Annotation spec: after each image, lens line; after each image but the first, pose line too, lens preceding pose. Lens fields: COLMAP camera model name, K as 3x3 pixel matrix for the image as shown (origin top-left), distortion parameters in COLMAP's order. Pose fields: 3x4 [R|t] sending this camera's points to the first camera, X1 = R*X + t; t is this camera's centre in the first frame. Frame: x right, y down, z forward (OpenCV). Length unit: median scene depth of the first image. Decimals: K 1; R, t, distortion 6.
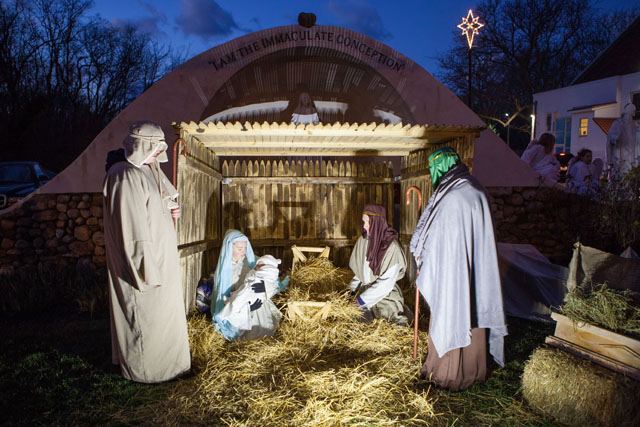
lens RADIAL K [[486.0, 0, 307.7], [0, 486.0, 227.4], [0, 0, 1]] dist [-0.088549, 0.045046]
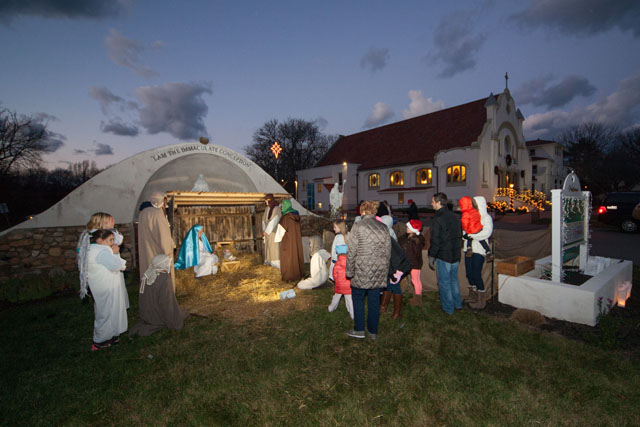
lens RADIAL K [[273.5, 0, 343.3], [0, 273.5, 208.6], [0, 0, 1]] dist [-0.013391, -0.001081]
pose [[0.821278, -0.015599, 0.570315, -0.191342], [0.087332, 0.991283, -0.098648, 0.042003], [-0.563804, 0.130824, 0.815481, -0.306746]]
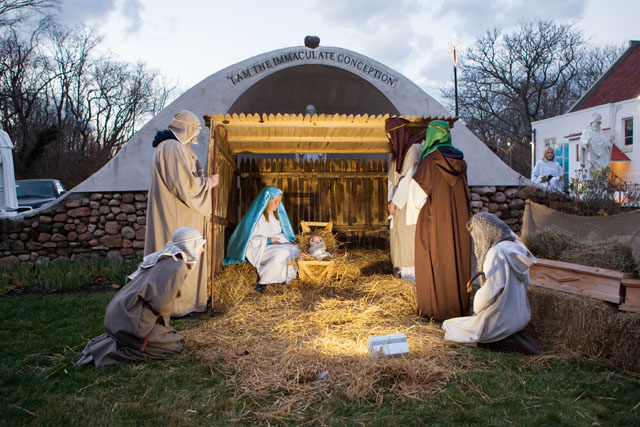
lens RADIAL K [[486.0, 0, 322.6], [0, 486.0, 219.5], [0, 0, 1]] dist [-0.088549, 0.045046]
pose [[0.999812, -0.009371, 0.016977, 0.000234], [0.010679, 0.996844, -0.078667, 0.086957], [-0.016187, 0.078834, 0.996756, -0.125346]]
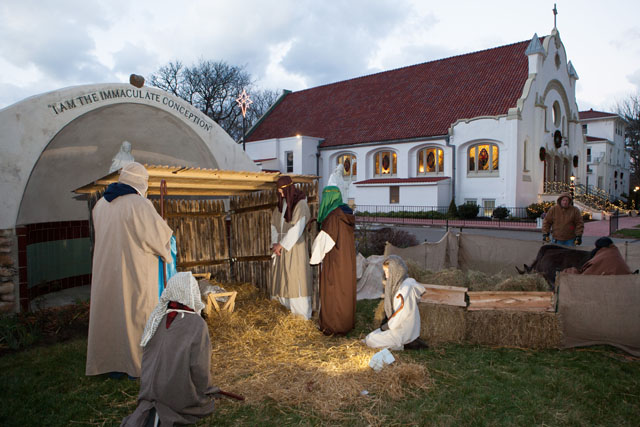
lens RADIAL K [[451.3, 0, 326.0], [0, 451.3, 218.5], [0, 0, 1]] dist [-0.087809, 0.019749]
pose [[0.764786, -0.015832, 0.644090, -0.352687], [0.085719, 0.993311, -0.077366, 0.027871], [-0.638557, 0.114379, 0.761027, -0.086736]]
